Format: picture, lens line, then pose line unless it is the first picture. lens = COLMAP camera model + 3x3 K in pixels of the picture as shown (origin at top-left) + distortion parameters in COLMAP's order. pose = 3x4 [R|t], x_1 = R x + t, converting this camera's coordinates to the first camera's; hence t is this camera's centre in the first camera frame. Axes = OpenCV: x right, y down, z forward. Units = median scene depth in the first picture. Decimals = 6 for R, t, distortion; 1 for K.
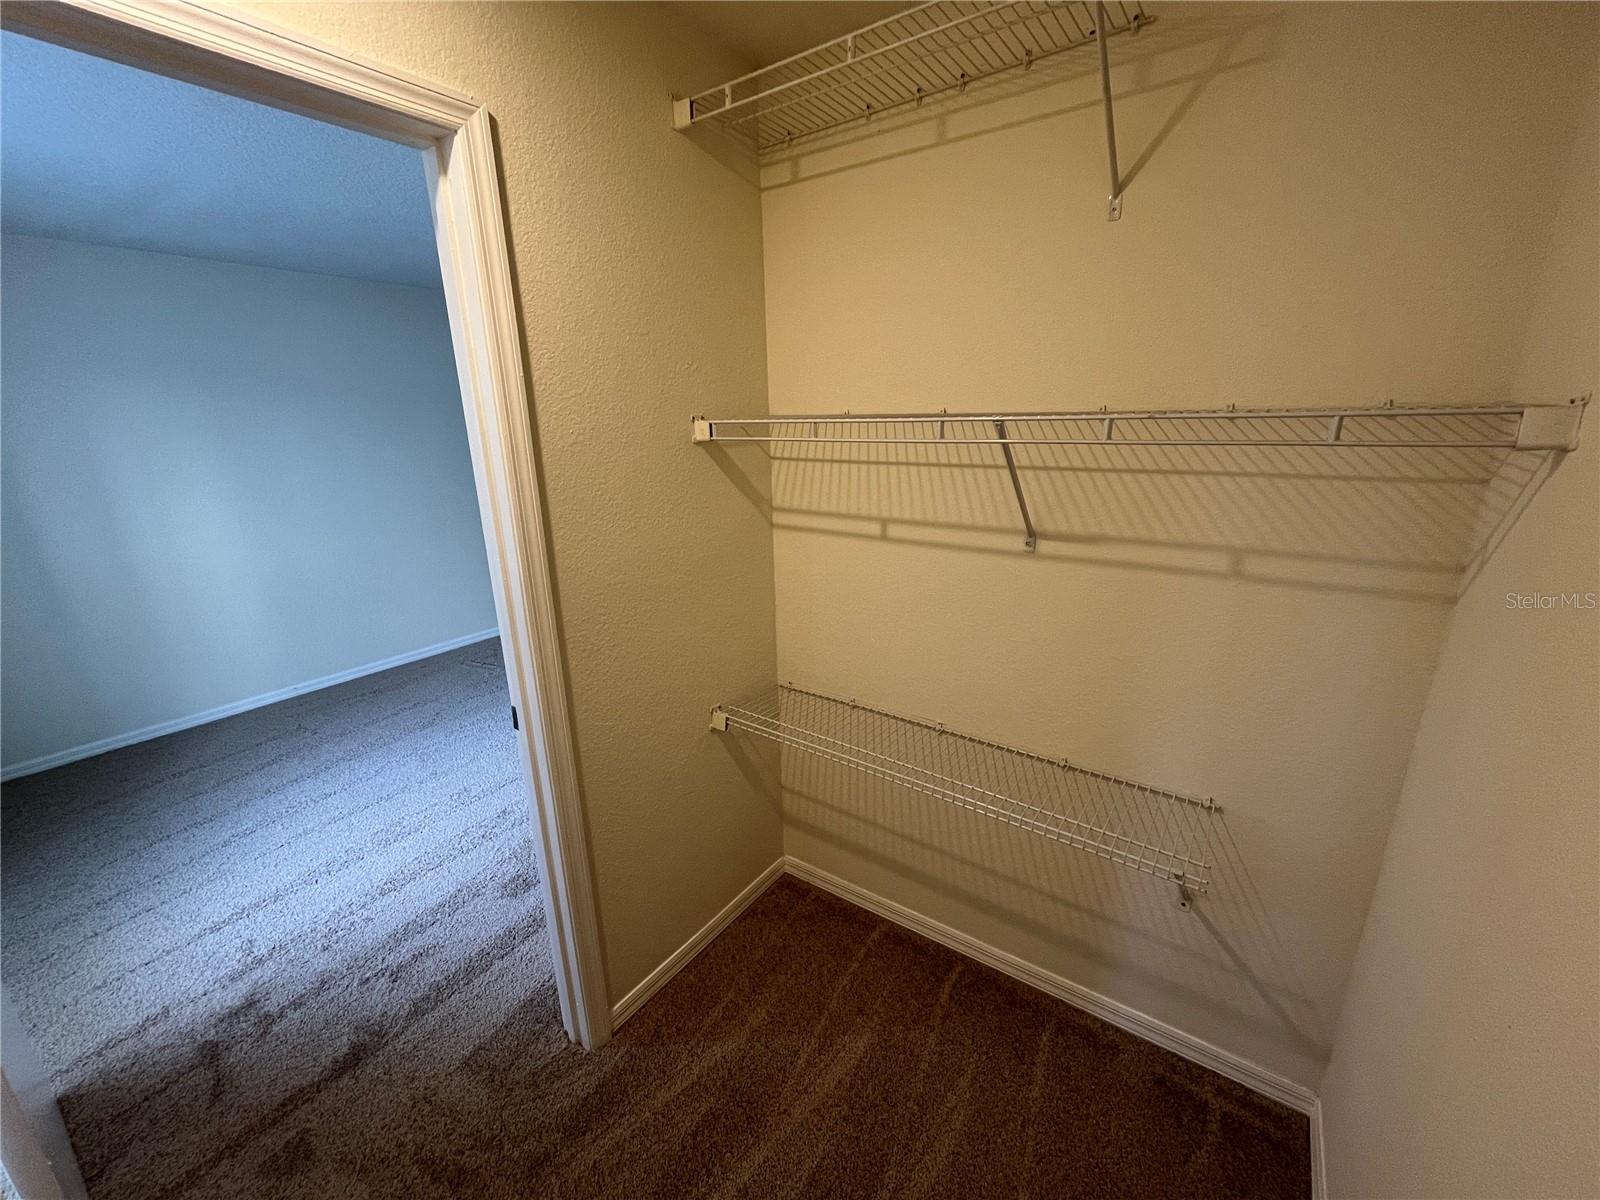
lens RADIAL K [[532.1, 0, 800.0], [0, 532.1, 600.8], [0, 0, 1]] dist [0.000863, 0.000007]
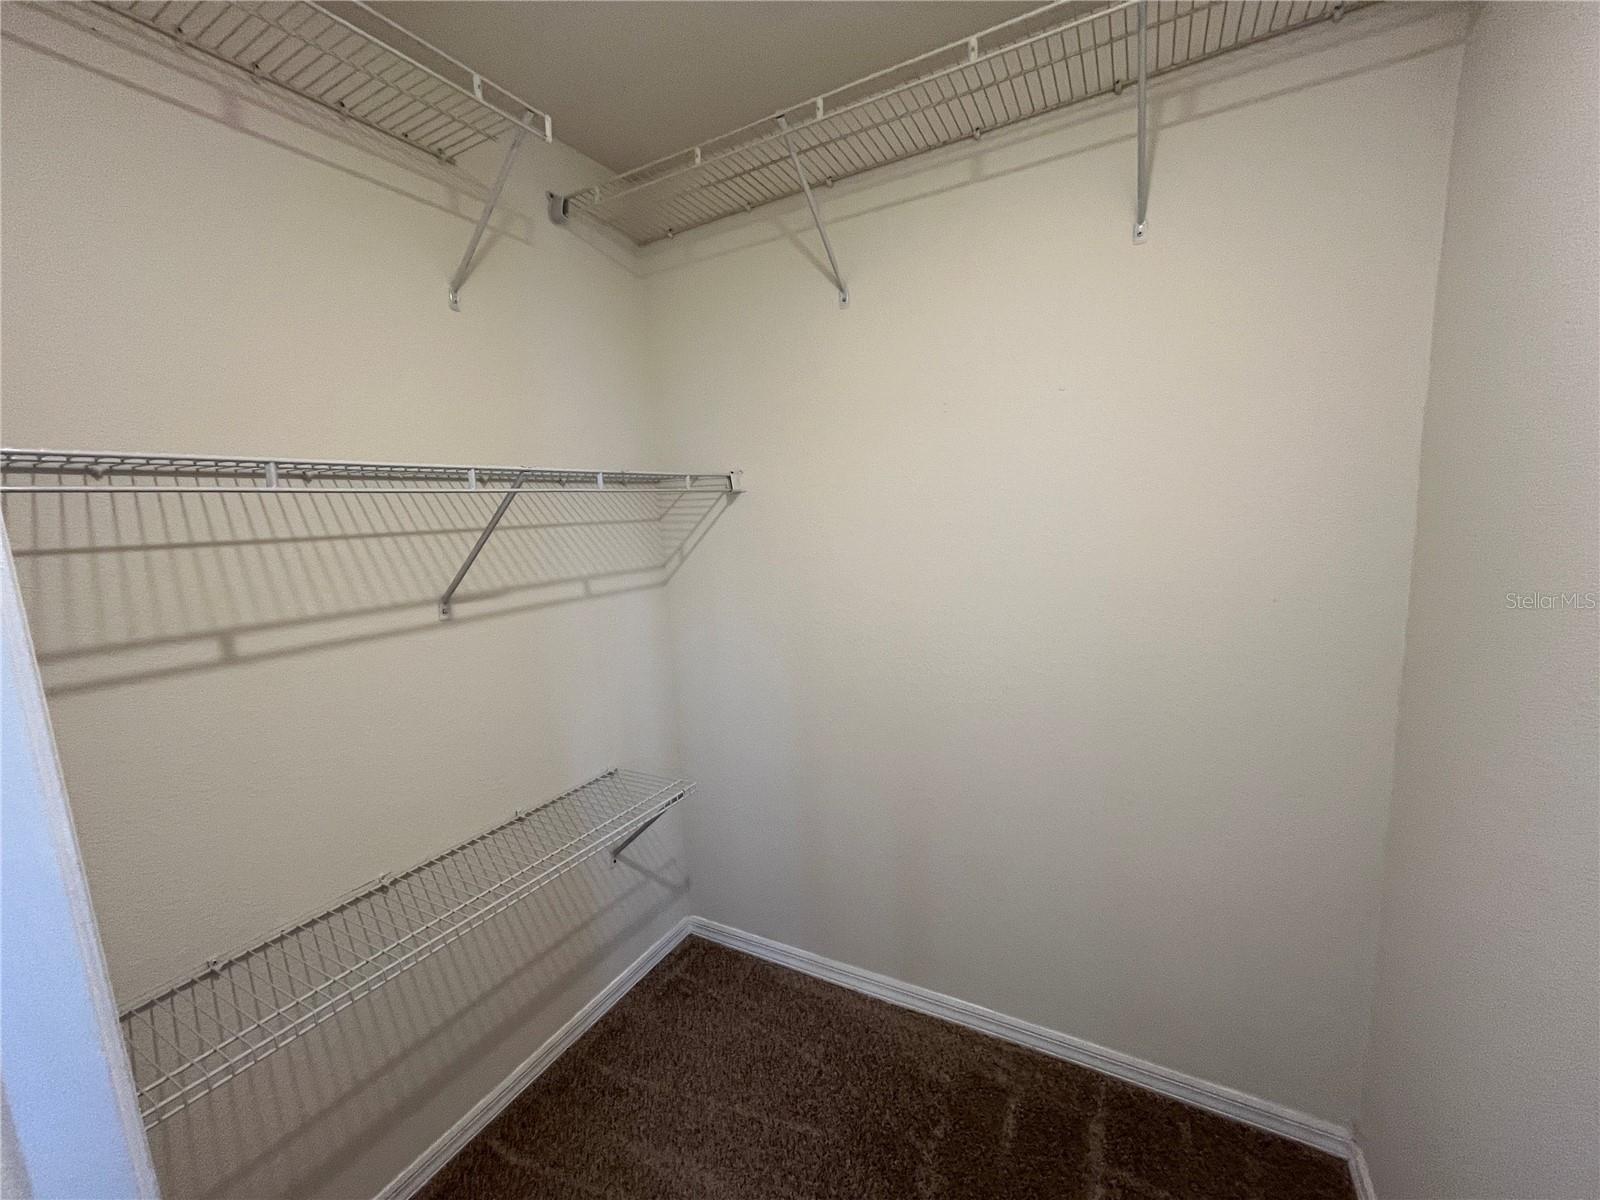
lens RADIAL K [[647.6, 0, 794.3], [0, 647.6, 603.8], [0, 0, 1]] dist [-0.001037, -0.000020]
pose [[-0.027857, -0.169563, 0.985126, -0.694120], [0.305516, 0.936906, 0.169902, -0.125282], [-0.951779, 0.305705, 0.025705, 0.386350]]
